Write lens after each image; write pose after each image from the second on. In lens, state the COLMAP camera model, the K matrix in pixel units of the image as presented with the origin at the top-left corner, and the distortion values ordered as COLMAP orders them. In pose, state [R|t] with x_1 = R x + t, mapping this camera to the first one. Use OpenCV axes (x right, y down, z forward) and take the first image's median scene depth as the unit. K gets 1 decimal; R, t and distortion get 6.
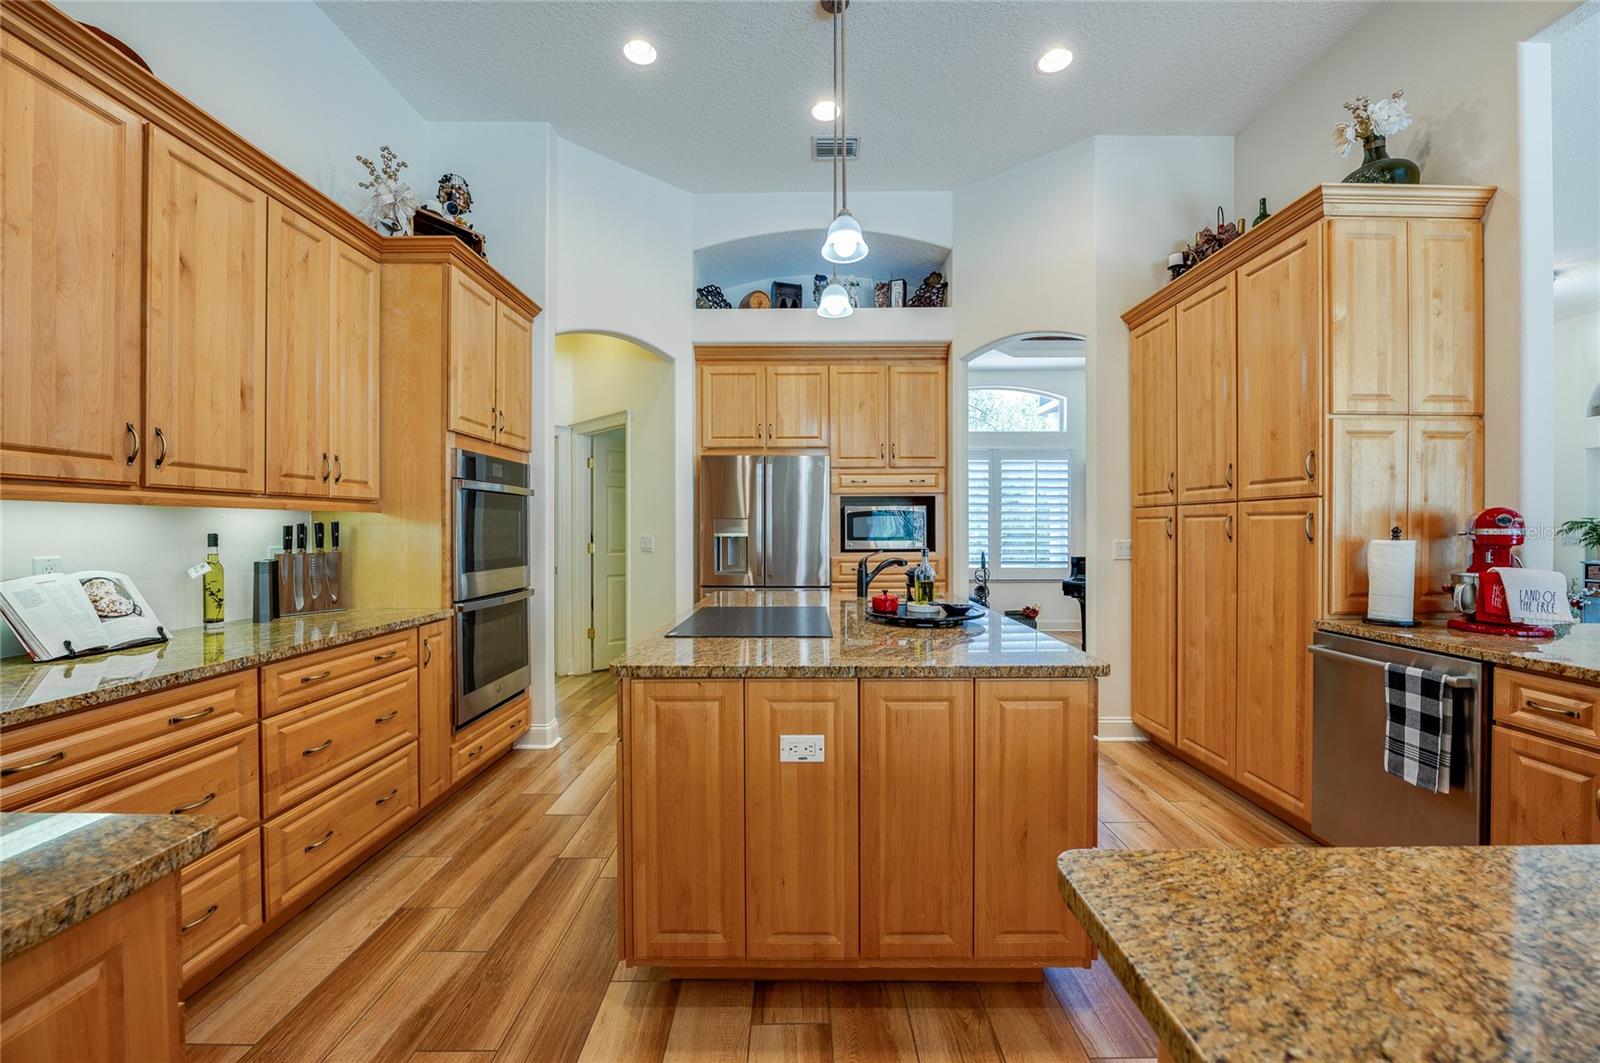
lens RADIAL K [[635.4, 0, 799.4], [0, 635.4, 531.5], [0, 0, 1]] dist [-0.017157, 0.000194]
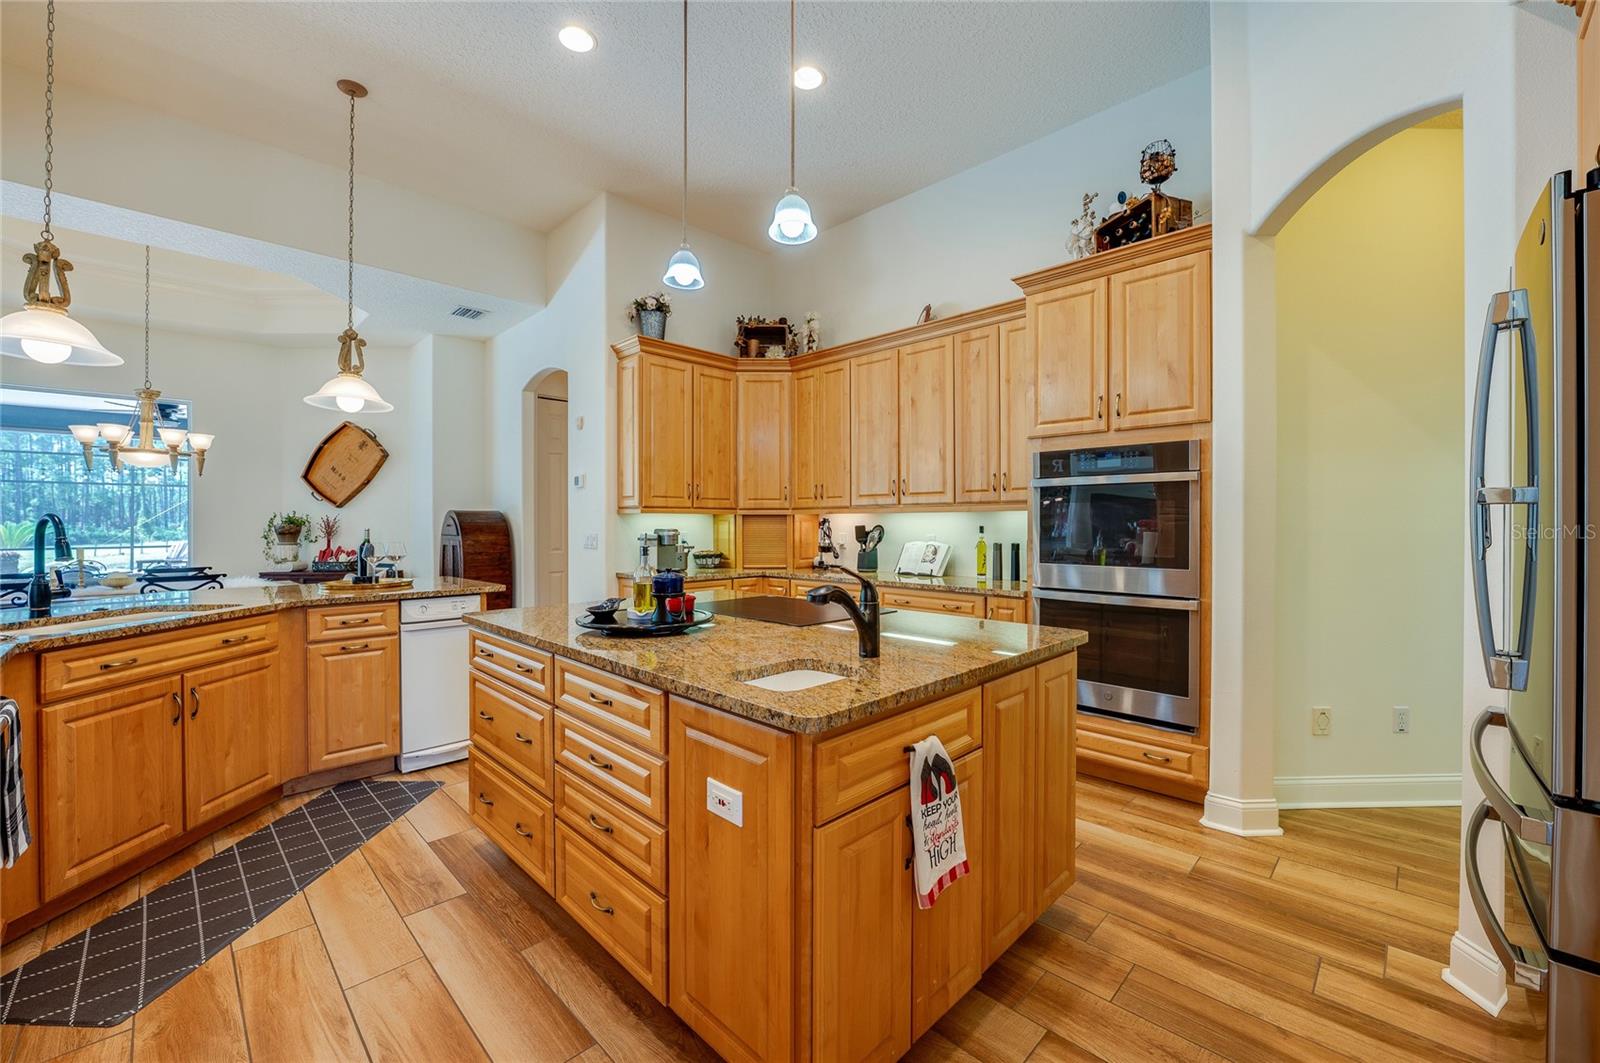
lens RADIAL K [[635.4, 0, 797.0], [0, 635.4, 535.6], [0, 0, 1]] dist [-0.017157, 0.000194]
pose [[-0.701917, 0.016971, -0.712057, 0.539759], [-0.001049, 0.999690, 0.024860, -0.010268], [0.712258, 0.018196, -0.701681, 1.437021]]
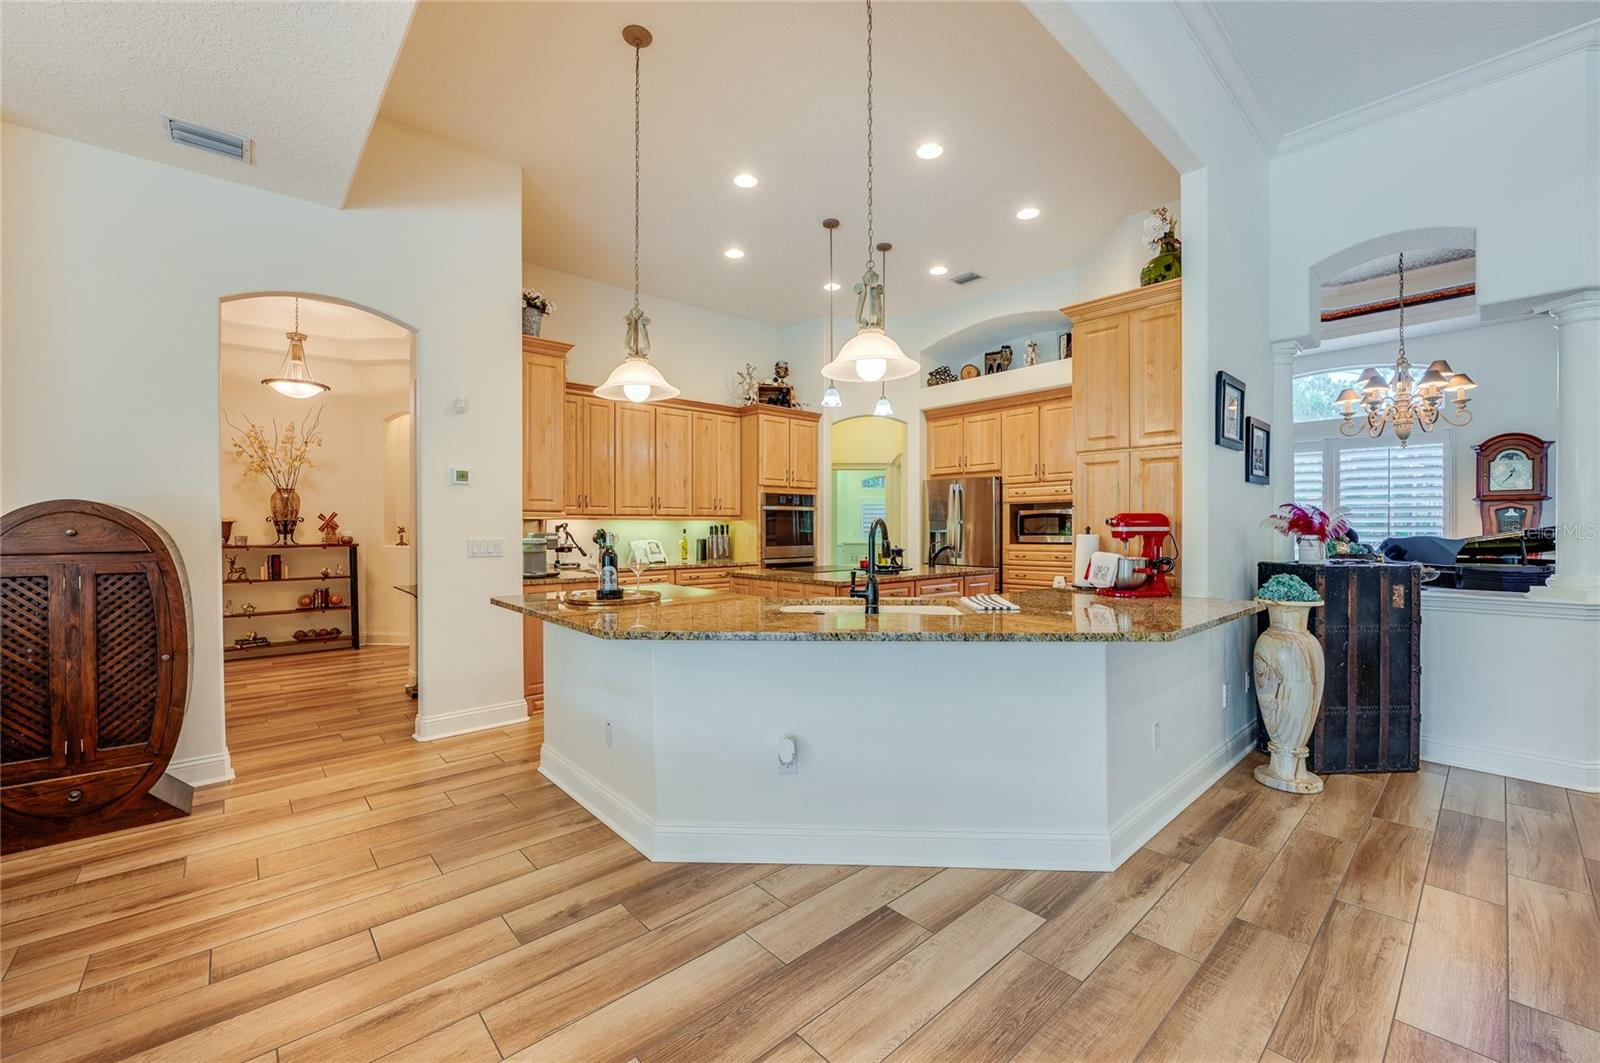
lens RADIAL K [[635.4, 0, 803.8], [0, 635.4, 525.0], [0, 0, 1]] dist [-0.017157, 0.000194]
pose [[0.670186, -0.003364, -0.742186, 1.236403], [-0.001667, 0.999980, -0.006038, 0.001596], [0.742191, 0.005283, 0.670167, -0.430950]]
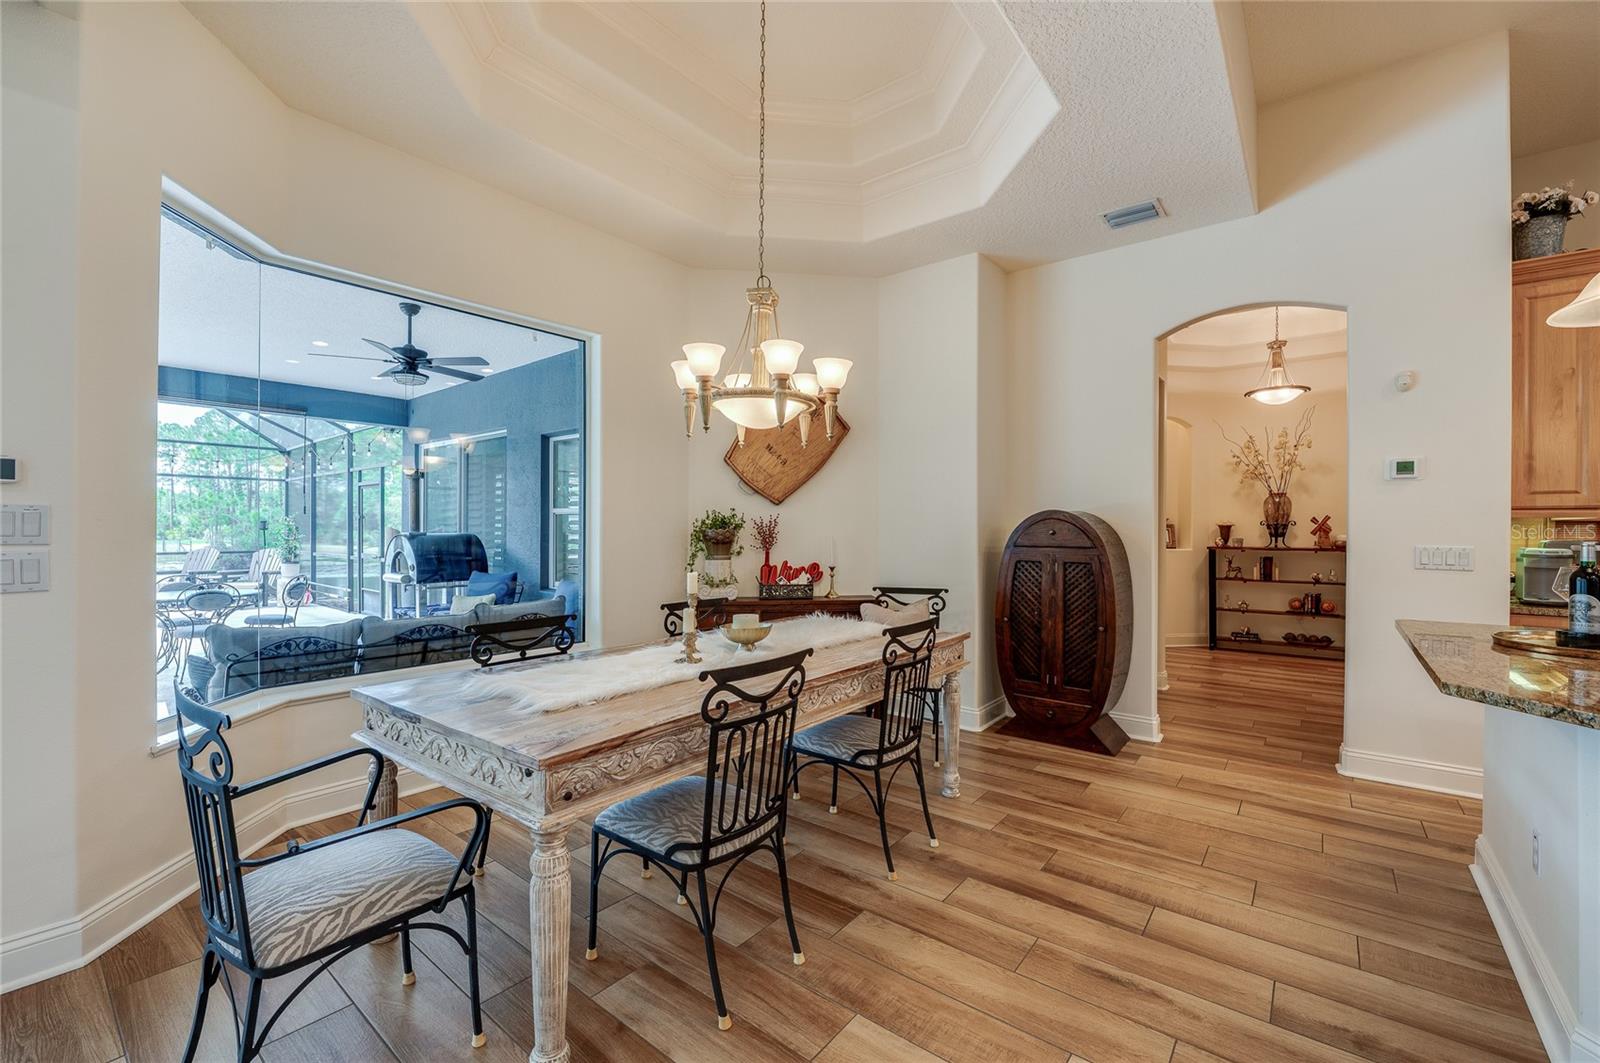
lens RADIAL K [[635.4, 0, 800.8], [0, 635.4, 527.4], [0, 0, 1]] dist [-0.017157, 0.000194]
pose [[-0.612112, -0.005052, -0.790755, 1.241175], [-0.009056, 0.999959, 0.000622, 0.001687], [0.790719, 0.007542, -0.612133, -0.243164]]
